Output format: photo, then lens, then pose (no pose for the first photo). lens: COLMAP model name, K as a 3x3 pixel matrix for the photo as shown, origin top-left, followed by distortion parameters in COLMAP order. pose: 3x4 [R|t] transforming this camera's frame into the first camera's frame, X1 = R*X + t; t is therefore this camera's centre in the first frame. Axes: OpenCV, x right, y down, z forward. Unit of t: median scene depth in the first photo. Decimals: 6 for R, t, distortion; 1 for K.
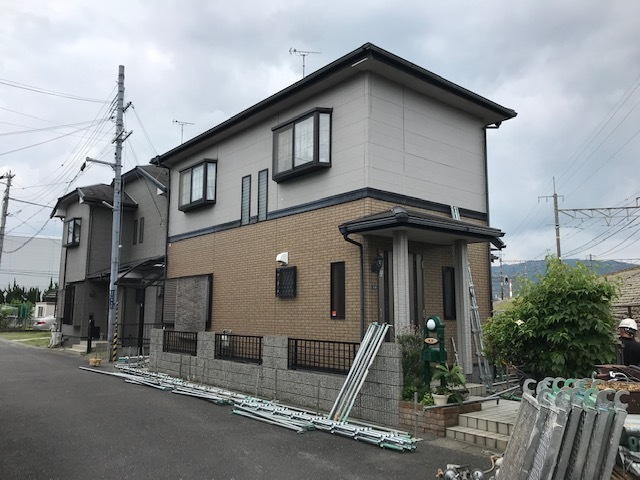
lens RADIAL K [[533.0, 0, 319.3], [0, 533.0, 240.1], [0, 0, 1]] dist [0.059014, -0.082524]
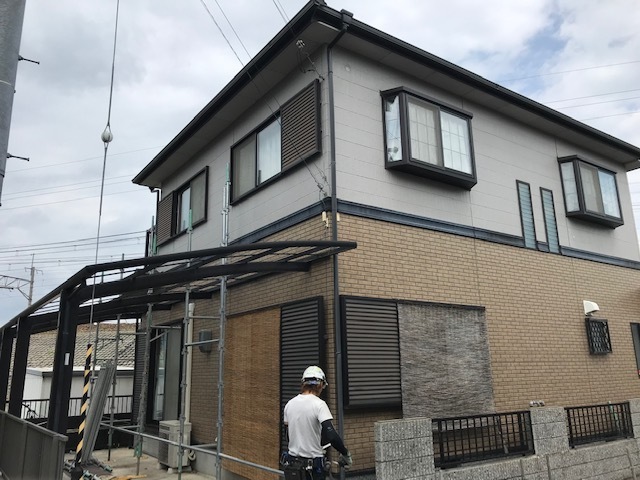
lens RADIAL K [[533.0, 0, 321.6], [0, 533.0, 242.4], [0, 0, 1]] dist [0.059014, -0.082524]
pose [[0.079729, 0.244682, 0.966320, -0.776618], [-0.106634, 0.965937, -0.235787, 0.147485], [-0.991097, -0.084243, 0.103104, 1.093960]]
